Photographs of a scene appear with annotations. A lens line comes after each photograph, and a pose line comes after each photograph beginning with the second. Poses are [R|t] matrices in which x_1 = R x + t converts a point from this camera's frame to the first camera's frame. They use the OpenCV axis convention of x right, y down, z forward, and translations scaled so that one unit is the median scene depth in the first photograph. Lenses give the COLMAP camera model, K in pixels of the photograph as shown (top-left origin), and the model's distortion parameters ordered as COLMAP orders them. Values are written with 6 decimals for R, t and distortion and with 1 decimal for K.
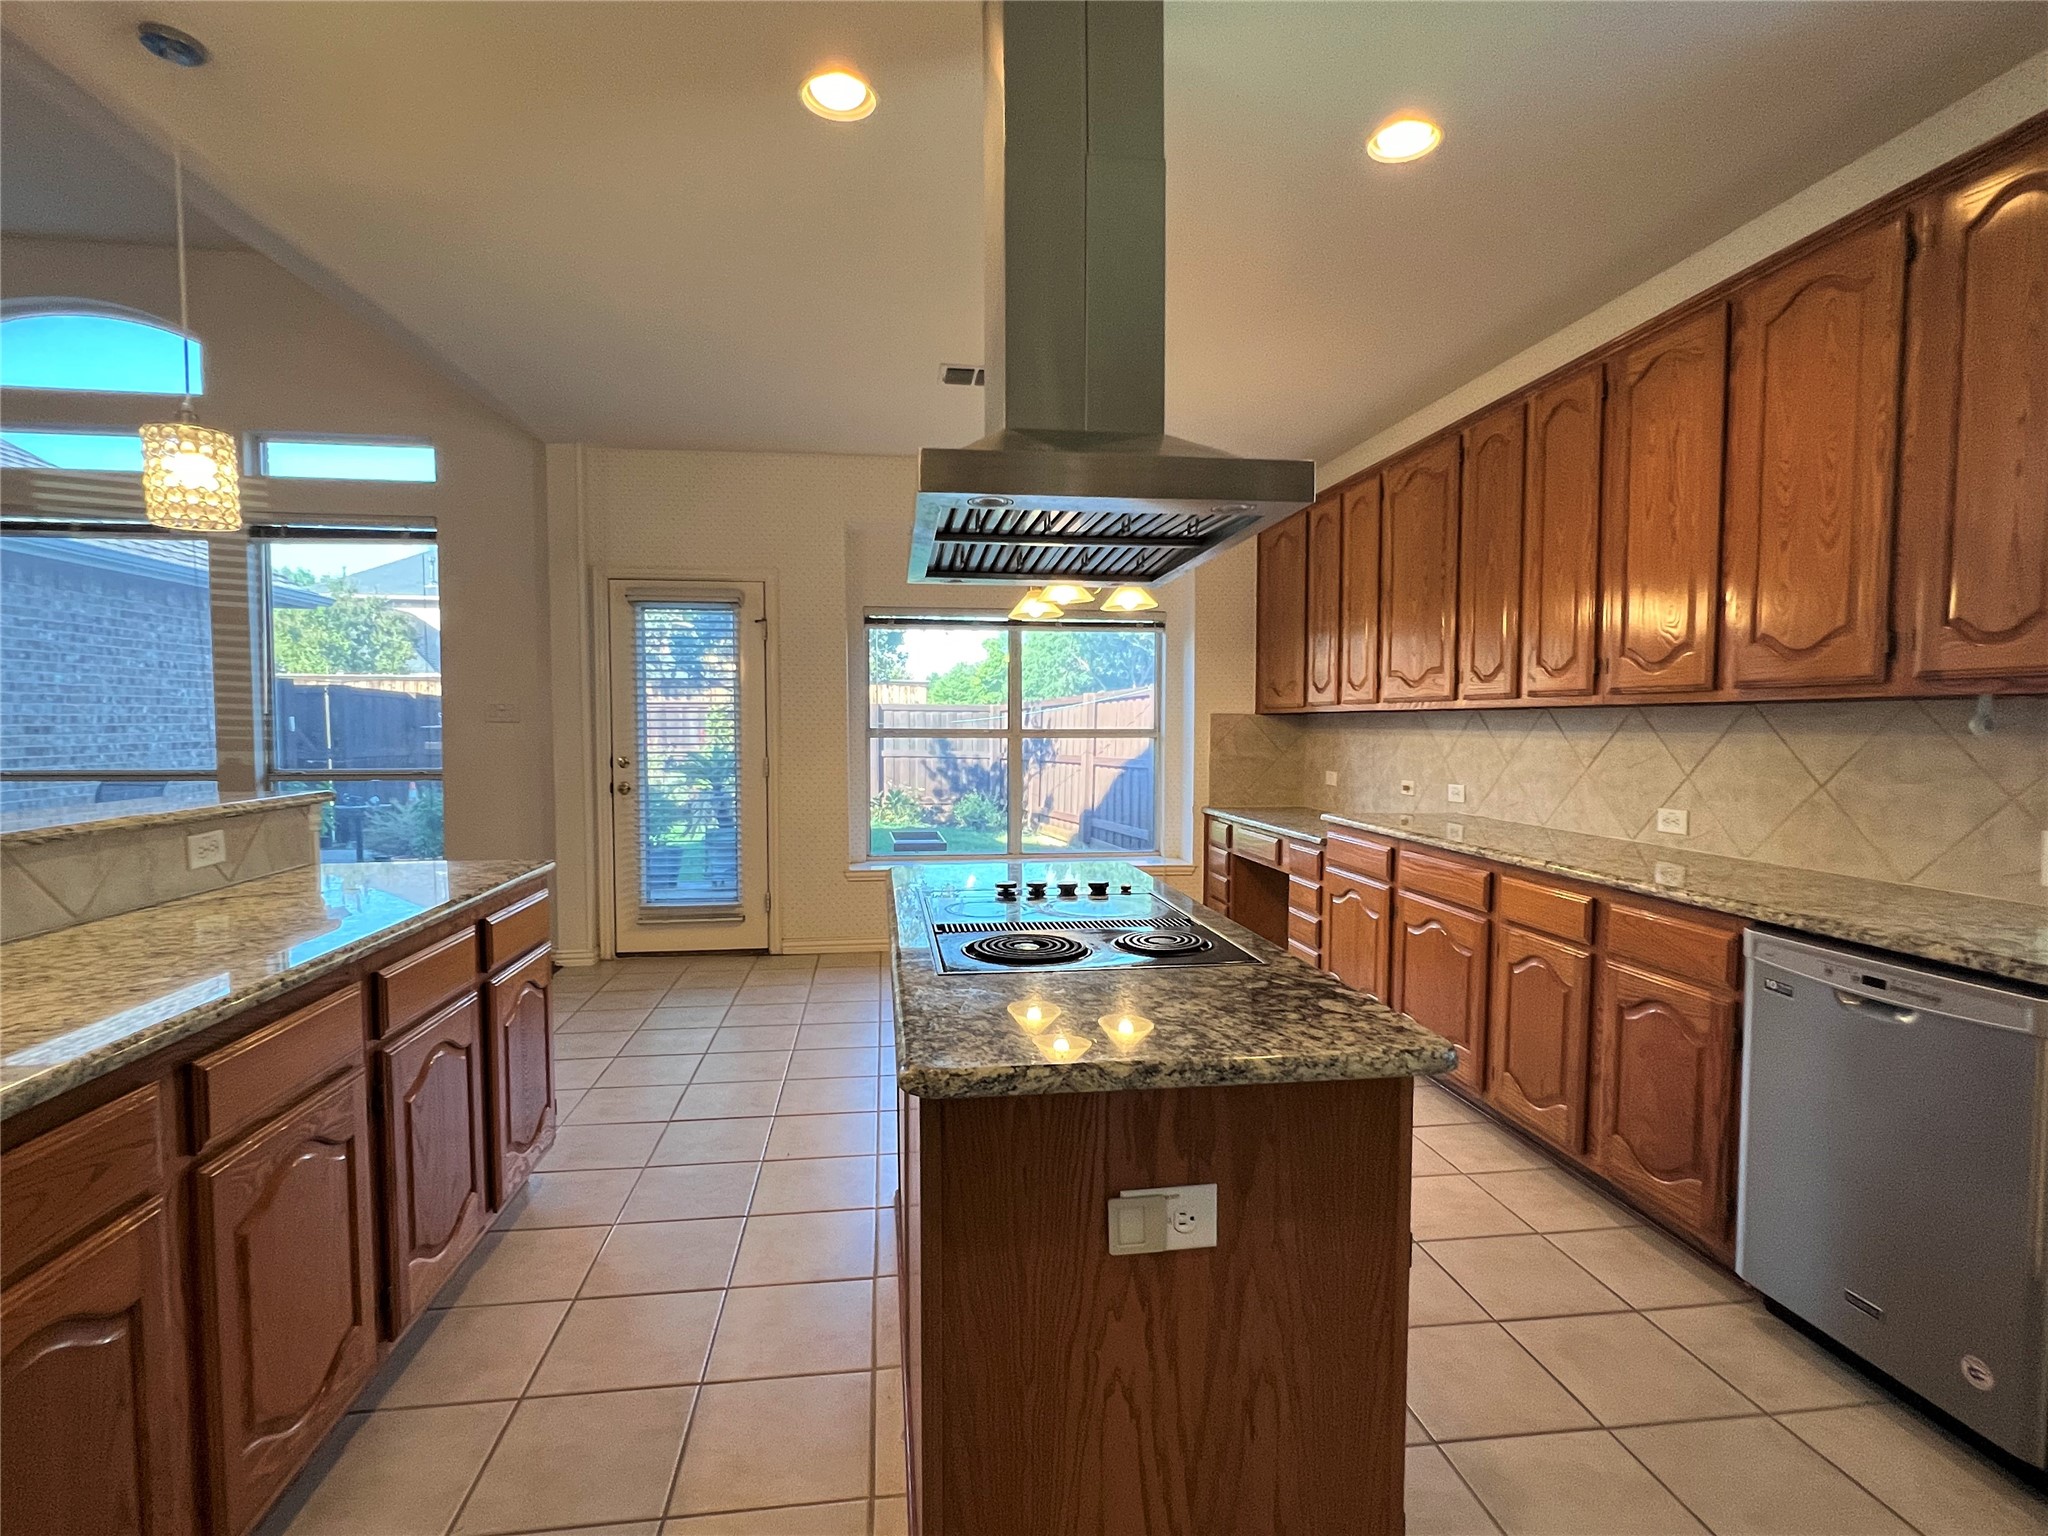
lens RADIAL K [[1006.2, 0, 1017.9], [0, 1006.2, 769.6], [0, 0, 1]] dist [-0.000673, 0.001257]
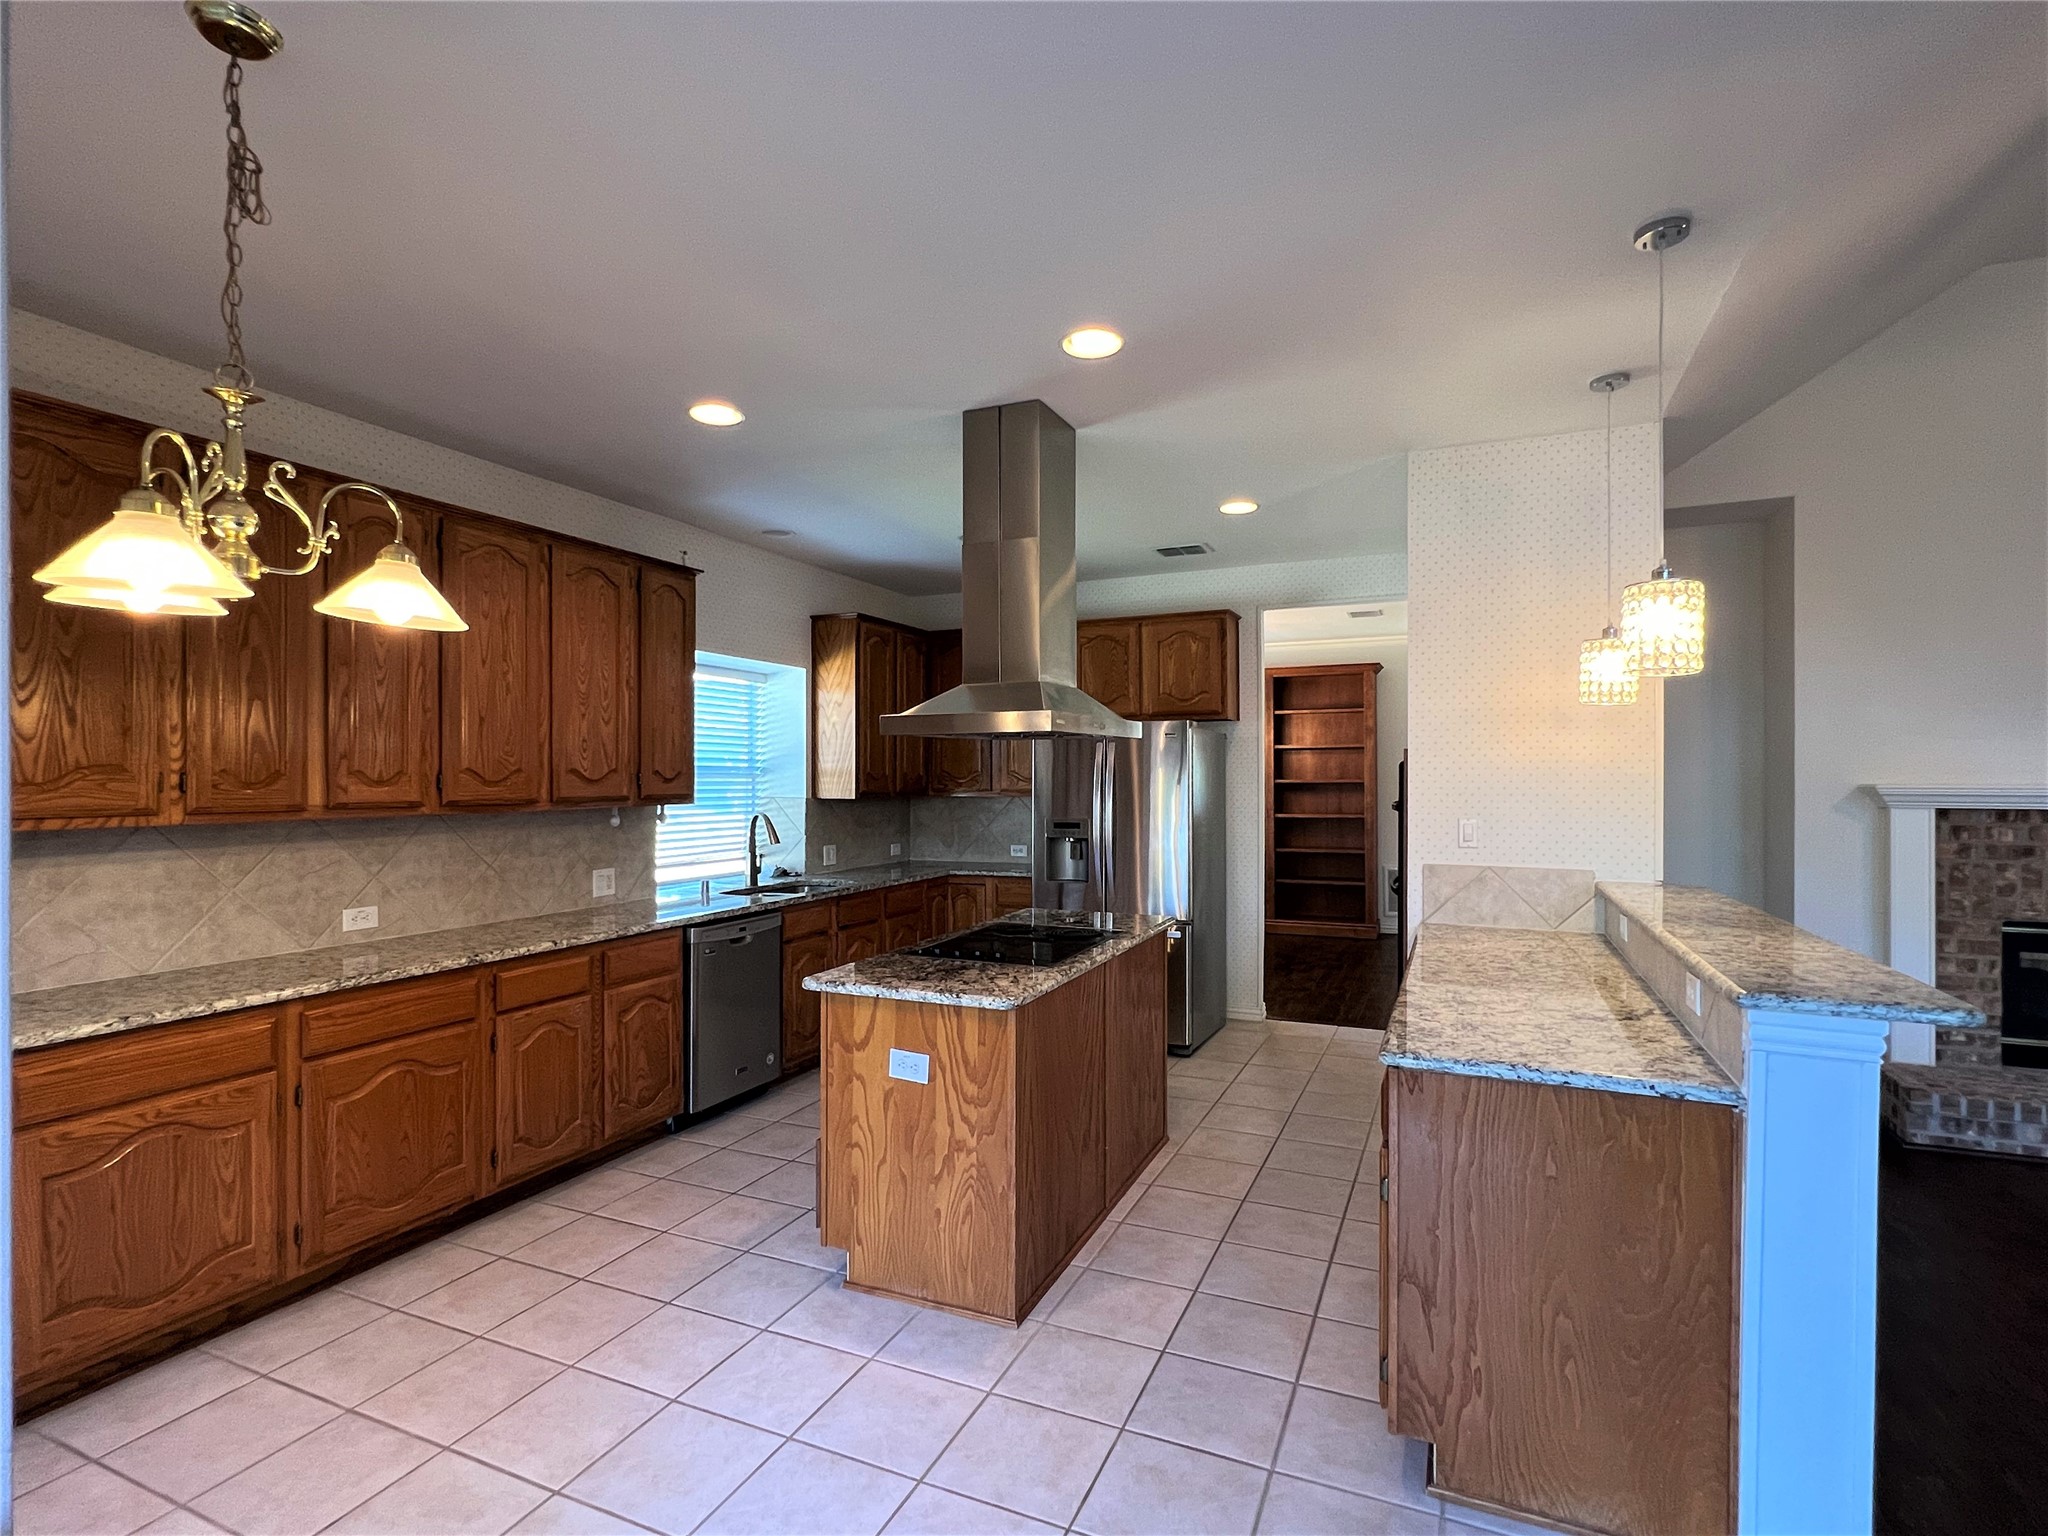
lens RADIAL K [[1004.0, 0, 1019.3], [0, 1004.0, 781.0], [0, 0, 1]] dist [-0.003065, -0.000192]
pose [[-0.849156, -0.003349, 0.528132, -0.323523], [0.024337, 0.998670, 0.045463, -0.078177], [-0.527582, 0.051458, -0.847944, 0.908182]]
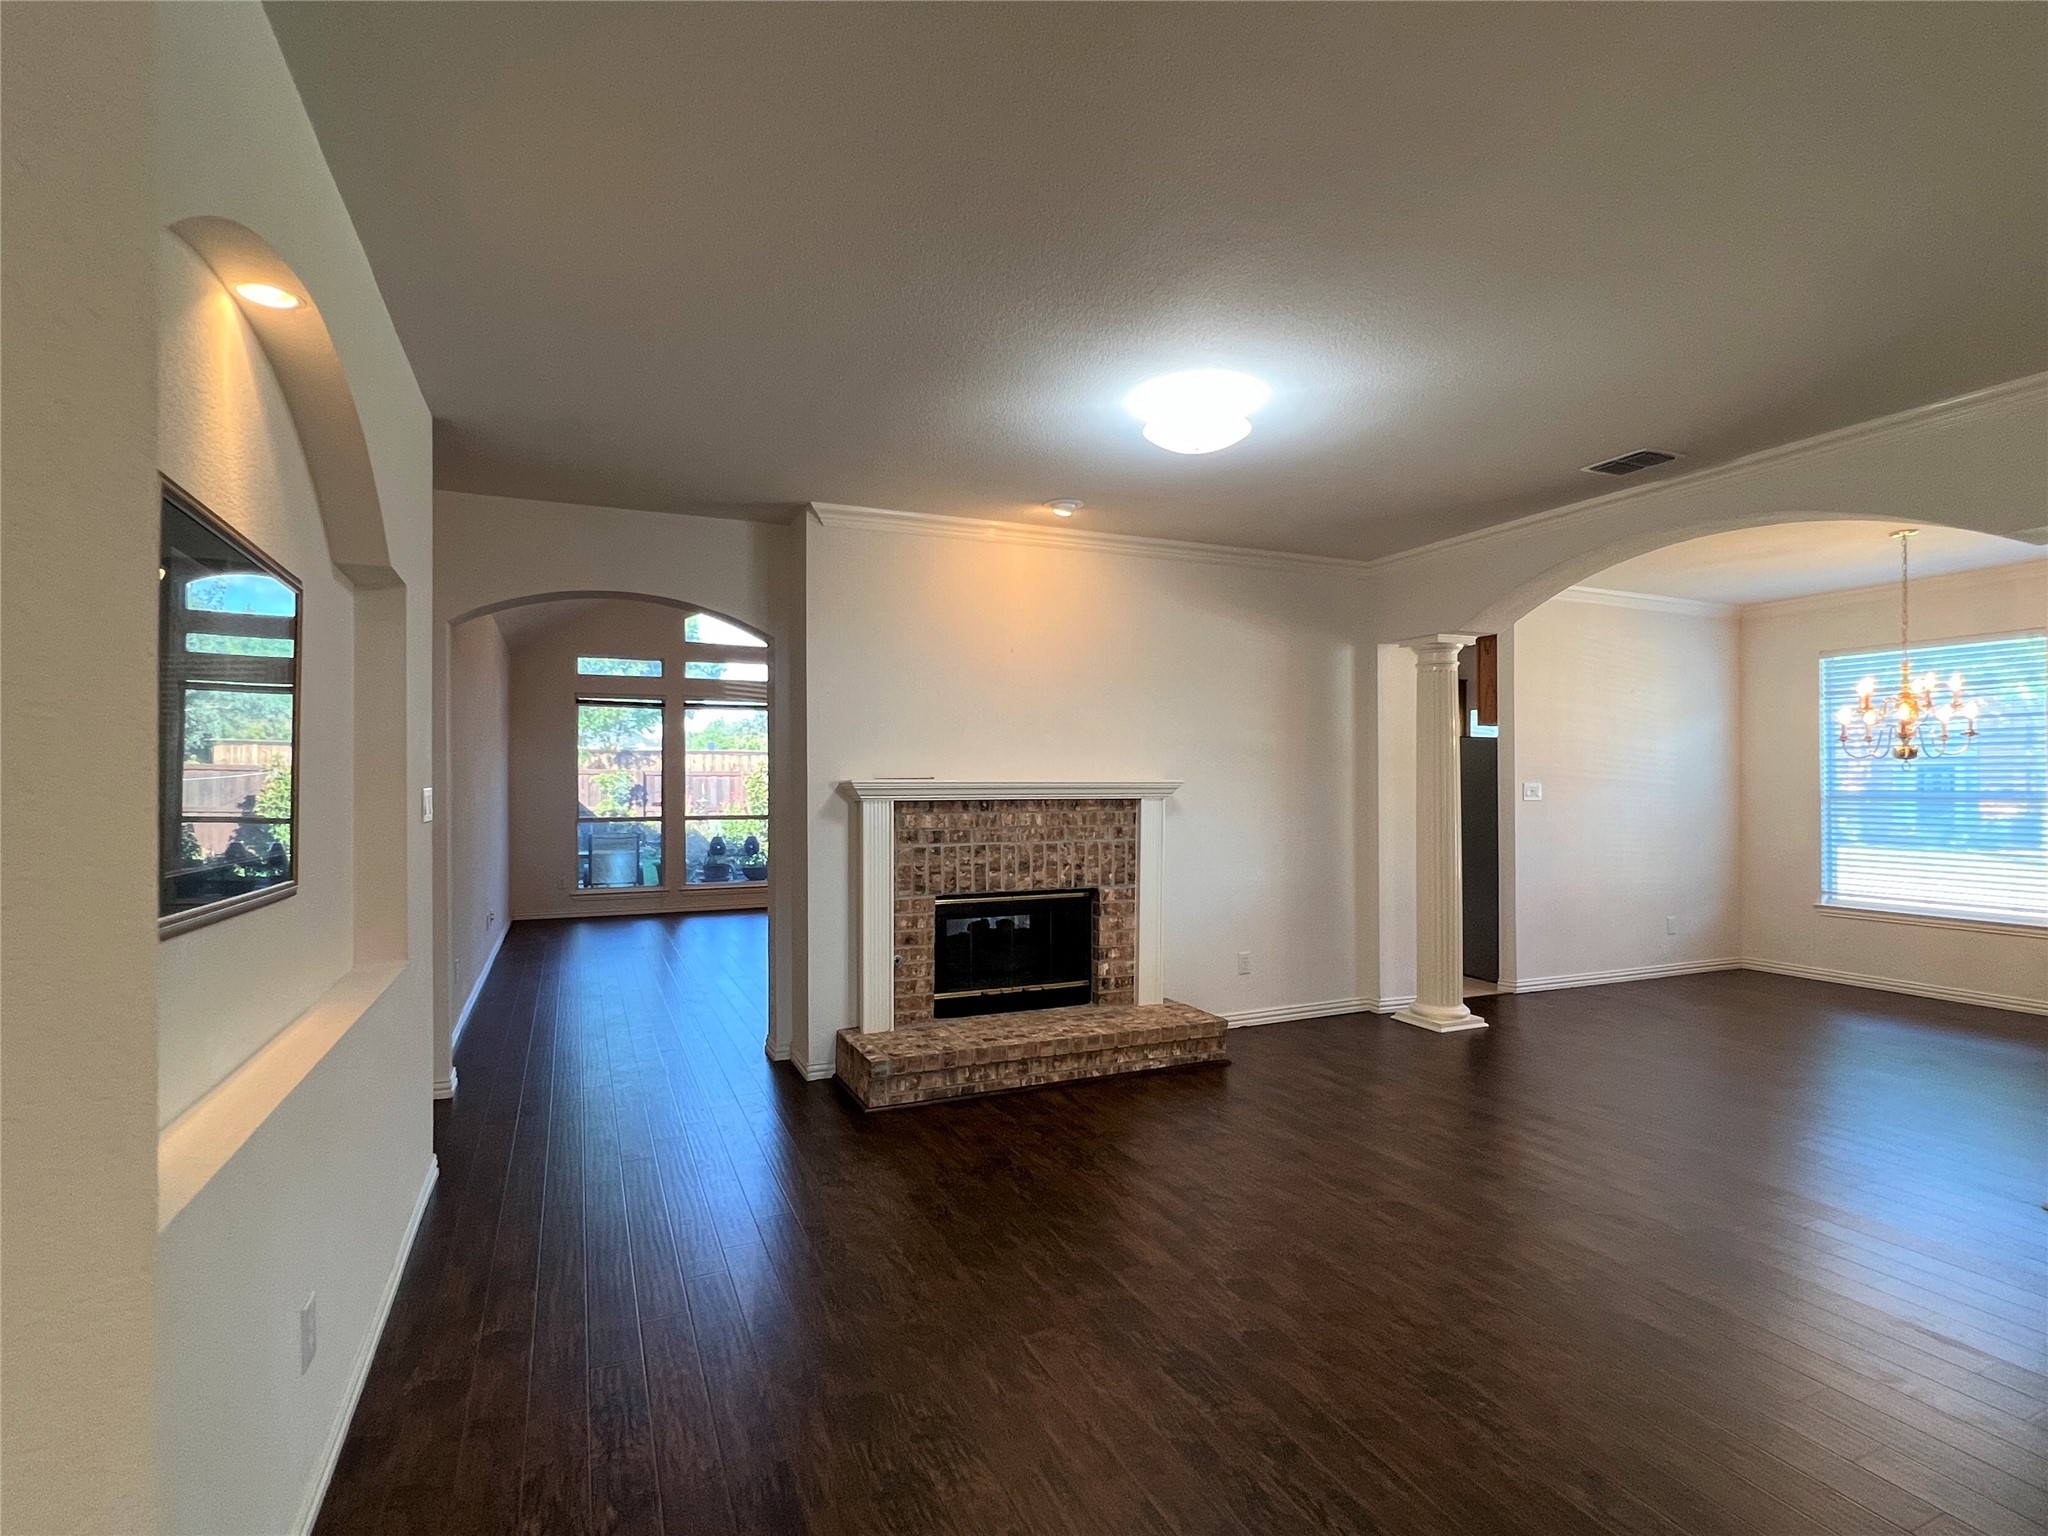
lens RADIAL K [[1006.2, 0, 1017.9], [0, 1006.2, 769.6], [0, 0, 1]] dist [-0.000673, 0.001257]
pose [[-0.961689, -0.000622, -0.274143, -0.380567], [-0.009425, 0.999481, 0.030794, -0.059635], [0.273982, 0.032198, -0.961196, 0.753138]]
